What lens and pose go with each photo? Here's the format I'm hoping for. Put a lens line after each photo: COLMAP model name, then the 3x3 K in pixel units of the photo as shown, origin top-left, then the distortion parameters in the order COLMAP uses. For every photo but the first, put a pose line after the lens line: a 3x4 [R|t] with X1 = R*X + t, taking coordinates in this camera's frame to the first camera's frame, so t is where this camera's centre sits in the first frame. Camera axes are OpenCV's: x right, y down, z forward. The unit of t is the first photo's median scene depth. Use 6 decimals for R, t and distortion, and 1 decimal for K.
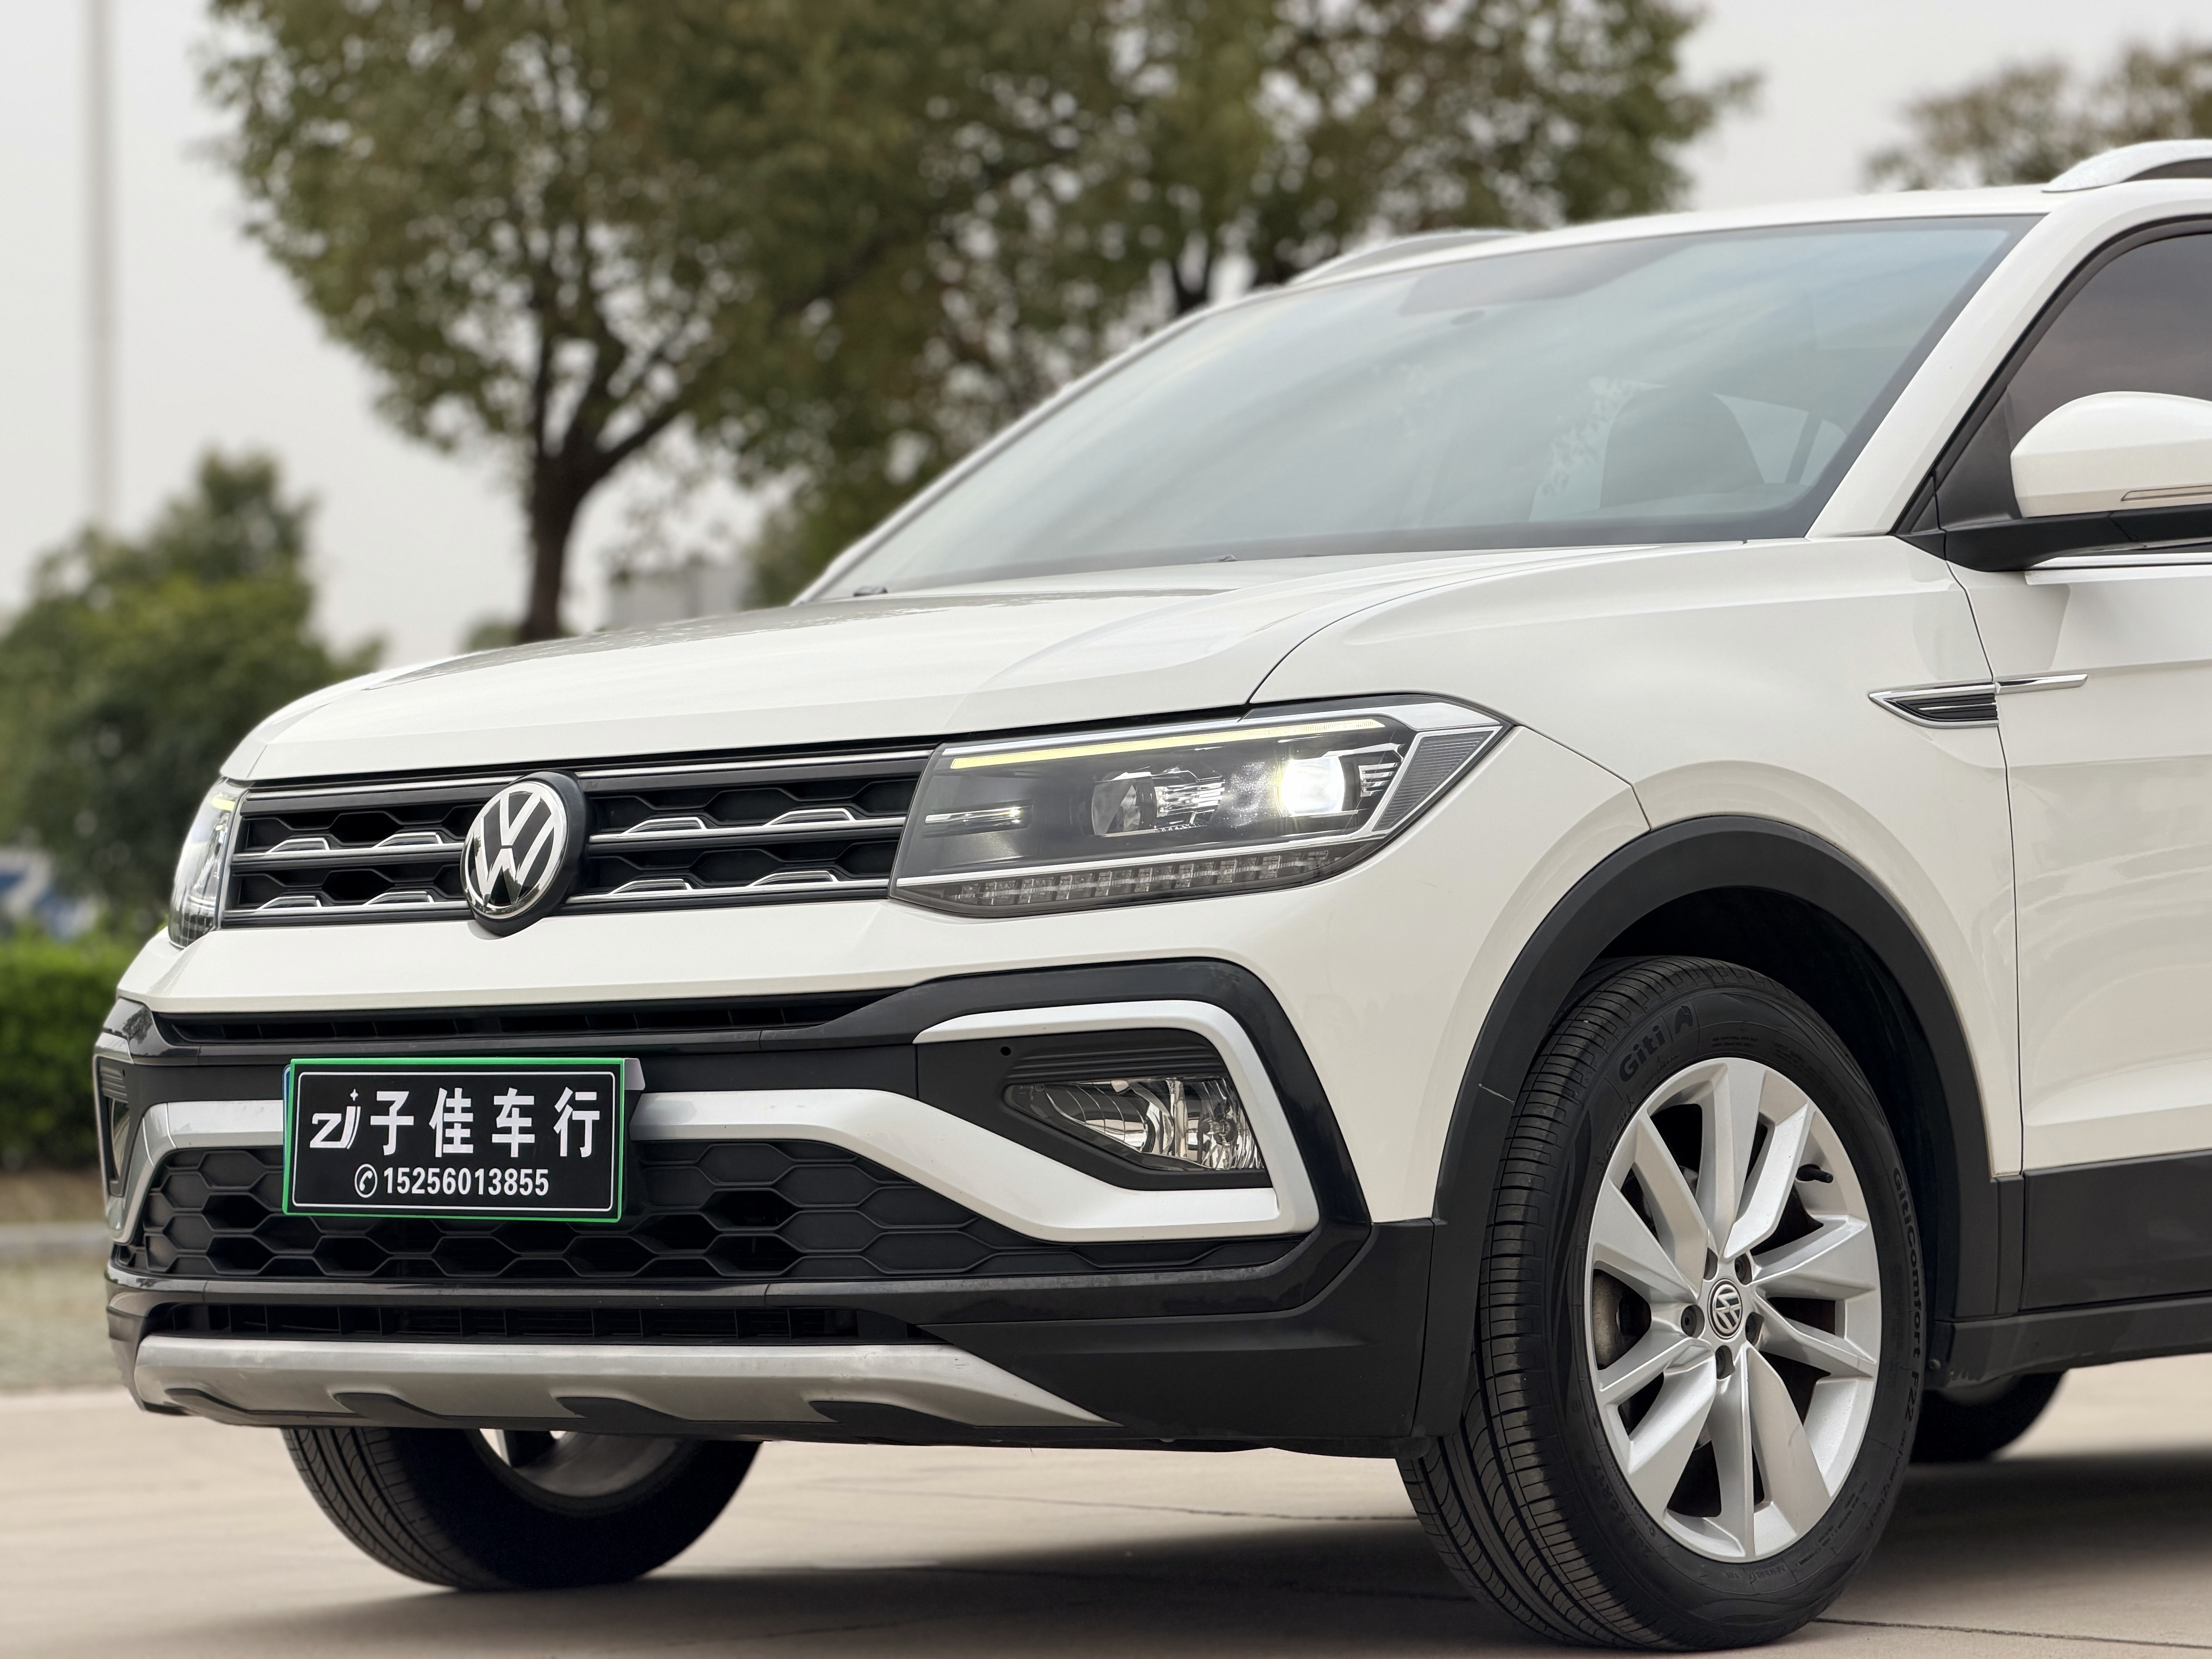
lens RADIAL K [[6574.2, 0, 1113.1], [0, 6574.2, 808.3], [0, 0, 1]] dist [0.218562, 0.000000]
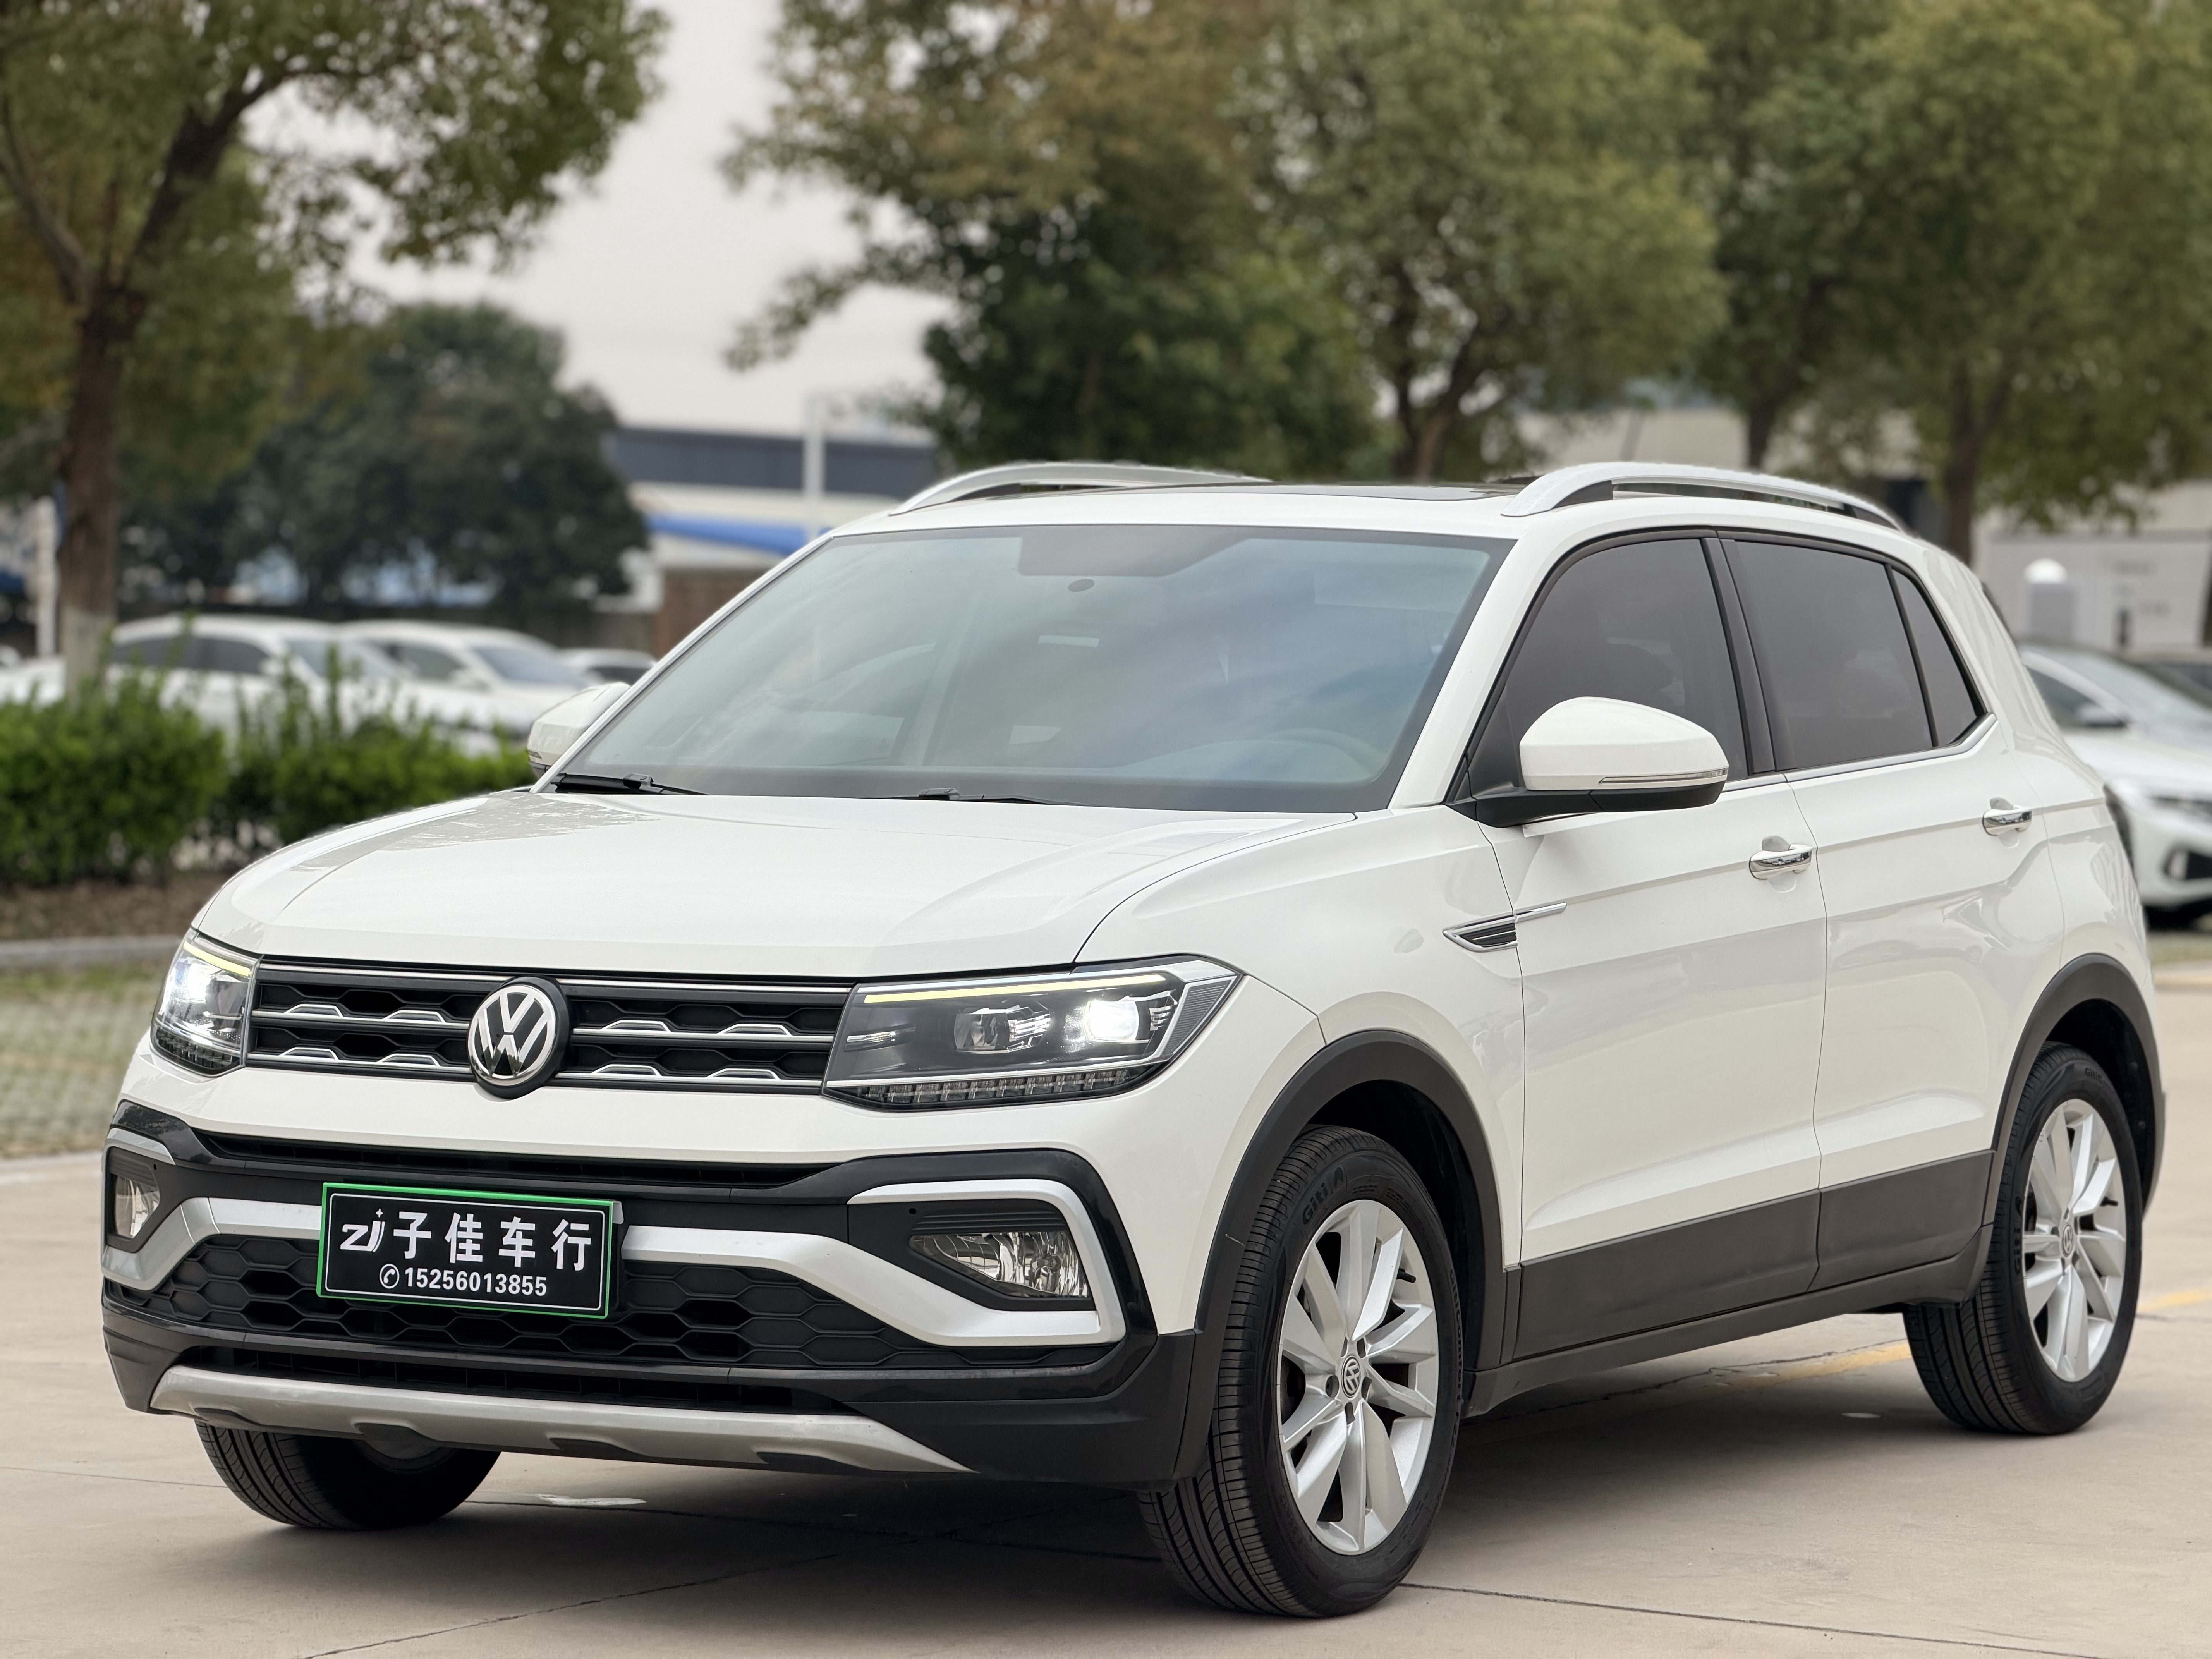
lens RADIAL K [[6574.2, 0, 1106.3], [0, 6574.2, 852.9], [0, 0, 1]] dist [0.218562, 0.000000]
pose [[0.980240, 0.023450, 0.196419, -0.242991], [-0.034467, 0.998007, 0.052861, -0.111025], [-0.194788, -0.058587, 0.979094, -0.373733]]
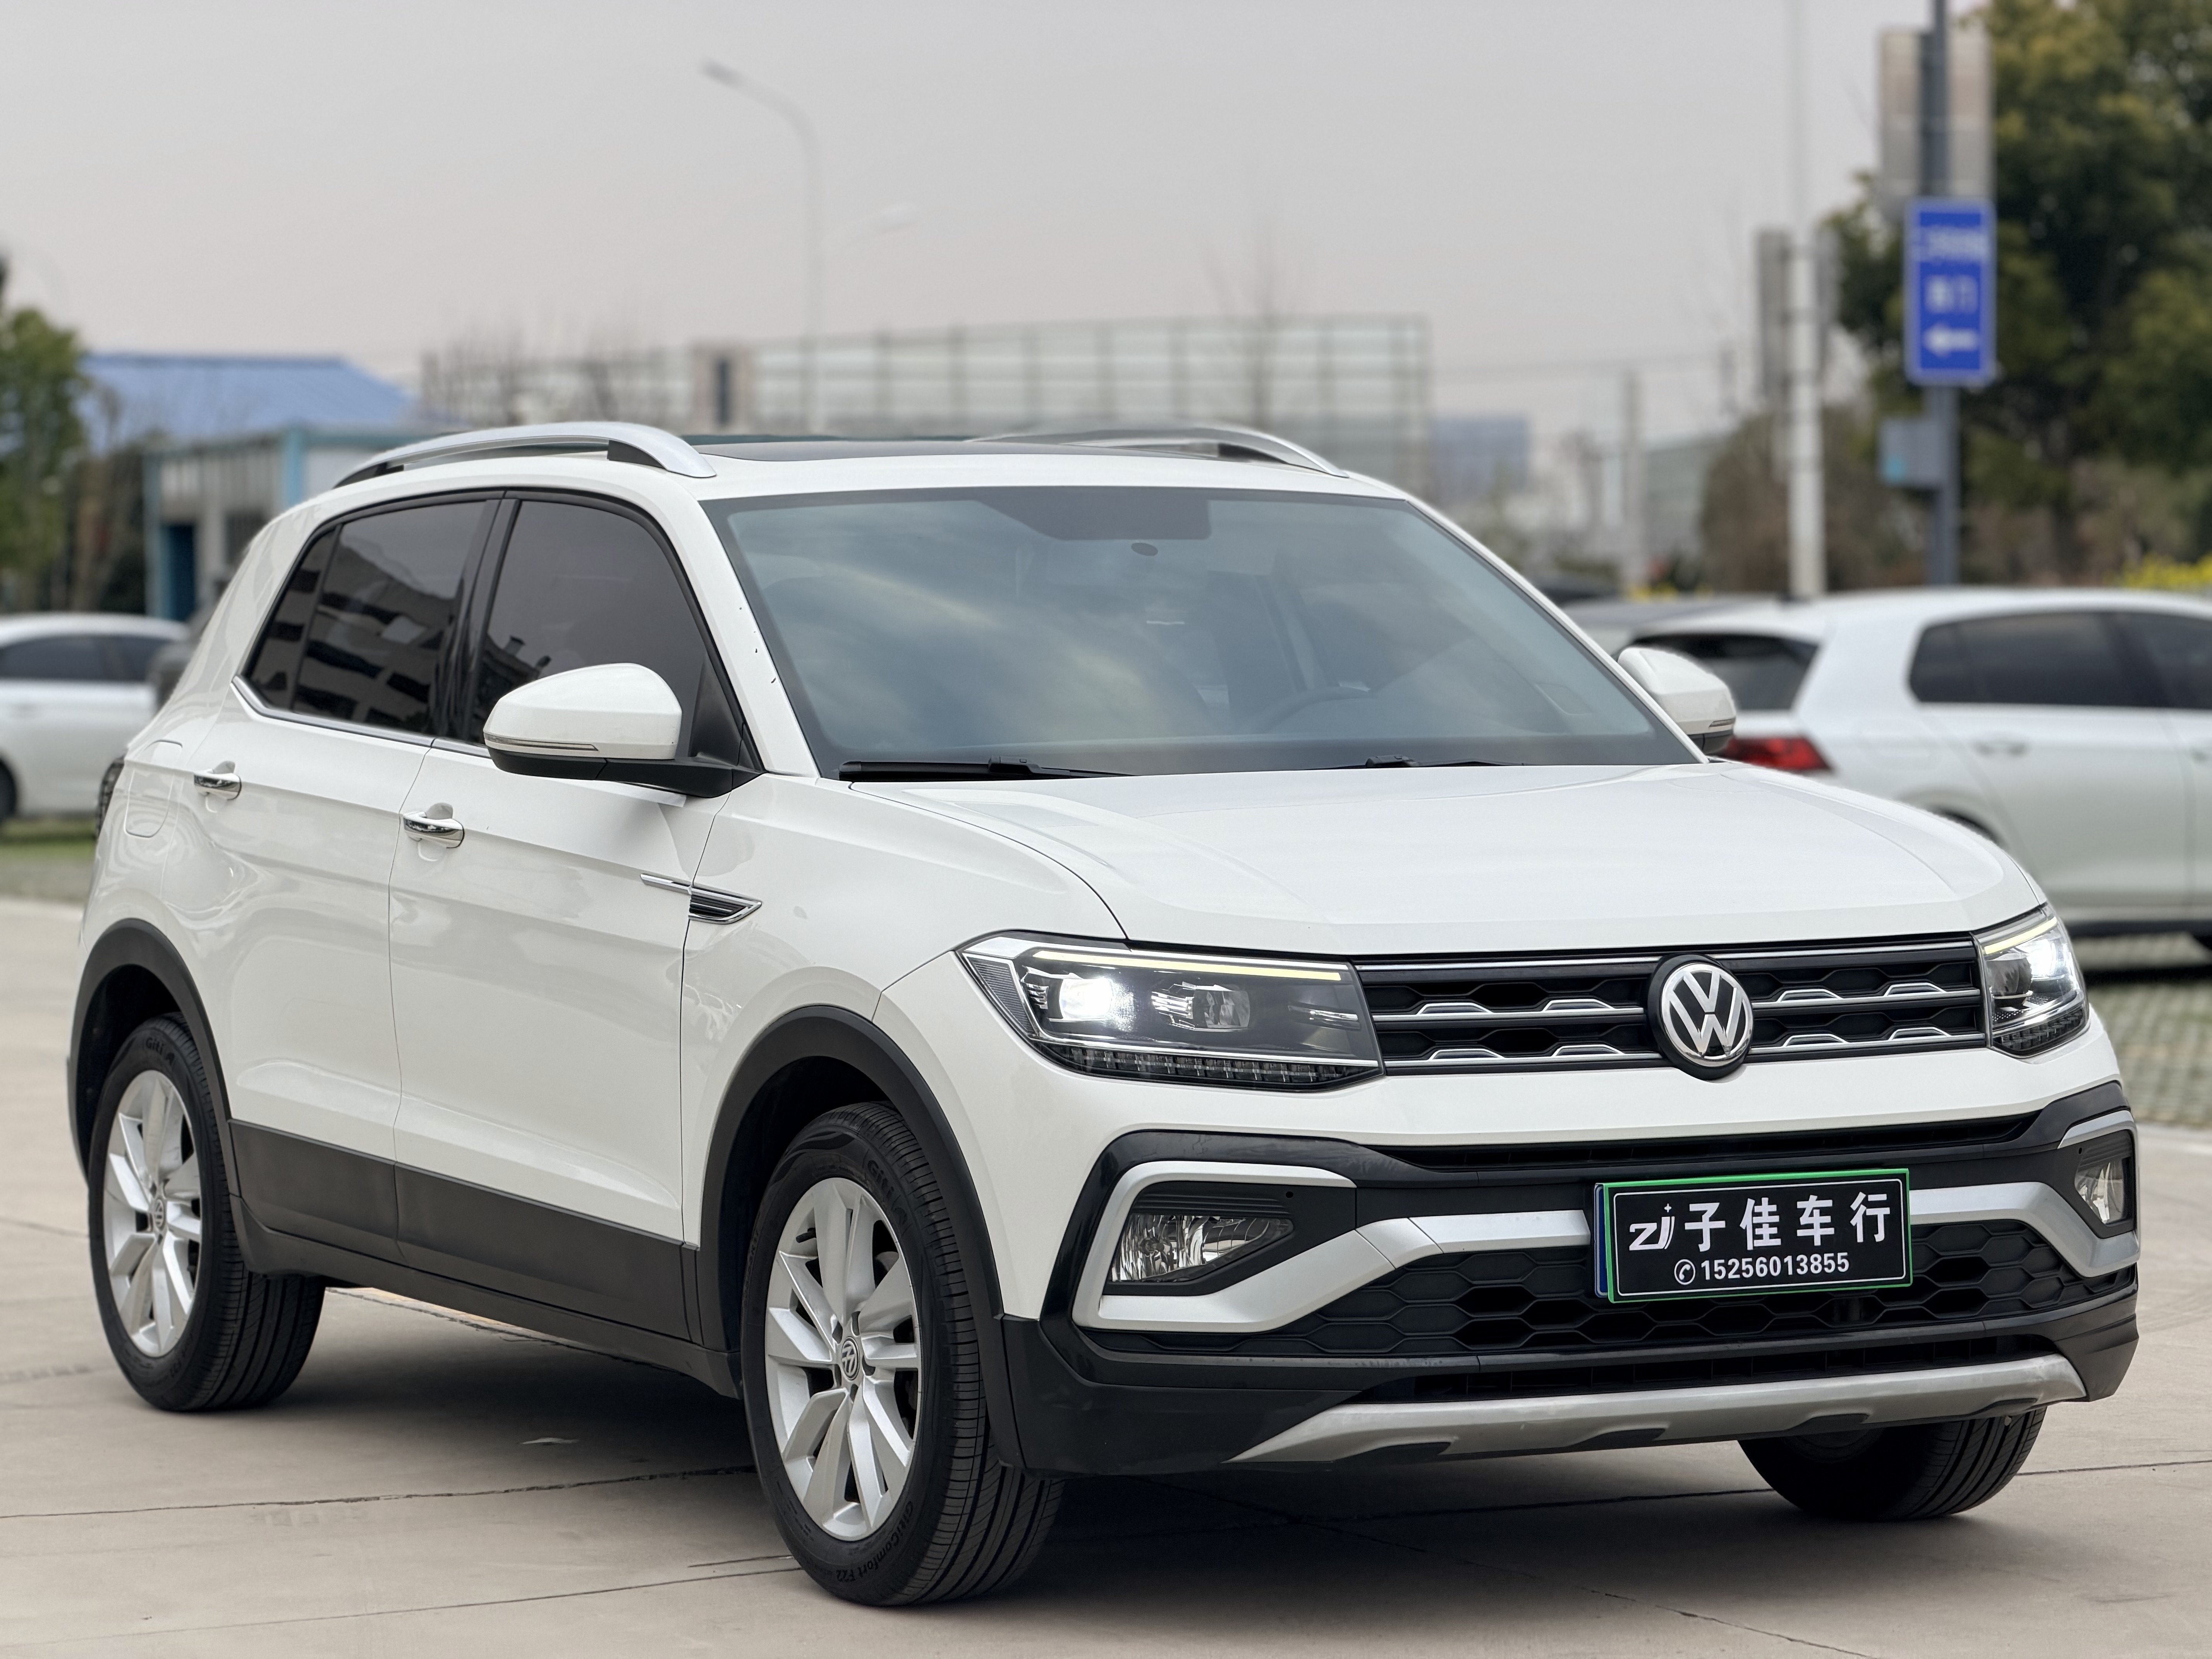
lens RADIAL K [[6574.2, 0, 1096.3], [0, 6574.2, 817.5], [0, 0, 1]] dist [0.218562, 0.000000]
pose [[0.365481, -0.015934, 0.930683, -1.409904], [-0.021184, 0.999452, 0.025430, -0.066881], [-0.930578, -0.029010, 0.364943, 0.641566]]
